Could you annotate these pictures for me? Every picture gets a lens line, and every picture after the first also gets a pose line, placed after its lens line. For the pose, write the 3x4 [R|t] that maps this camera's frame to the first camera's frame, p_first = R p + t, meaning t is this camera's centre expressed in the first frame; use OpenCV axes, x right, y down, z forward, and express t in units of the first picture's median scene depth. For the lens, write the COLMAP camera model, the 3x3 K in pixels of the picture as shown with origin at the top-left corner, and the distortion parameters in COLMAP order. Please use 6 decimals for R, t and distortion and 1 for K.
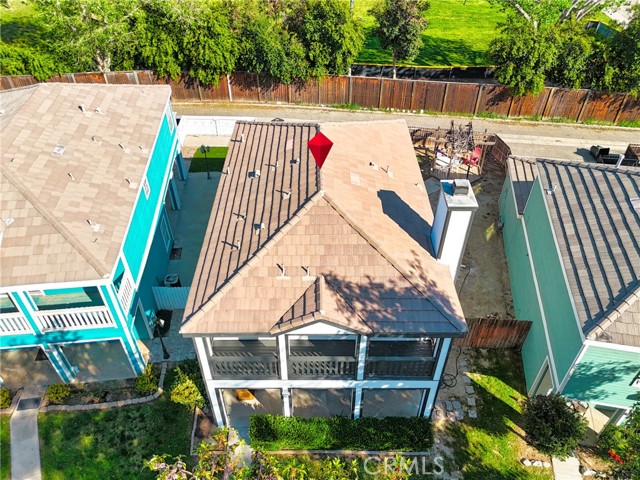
lens RADIAL K [[480.0, 0, 318.0], [0, 480.0, 236.9], [0, 0, 1]] dist [0.047898, -0.012175]
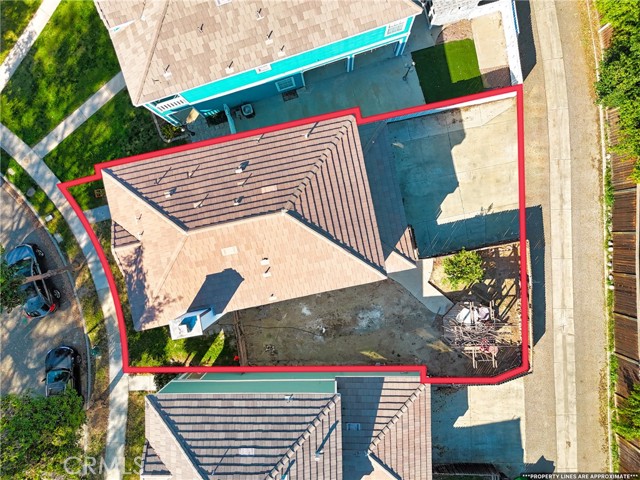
lens RADIAL K [[480.0, 0, 325.5], [0, 480.0, 241.2], [0, 0, 1]] dist [0.047898, -0.012175]
pose [[0.204224, 0.978876, 0.009723, 0.088829], [-0.618803, 0.121393, 0.776110, -1.253039], [0.758535, -0.164517, 0.630522, 0.362823]]
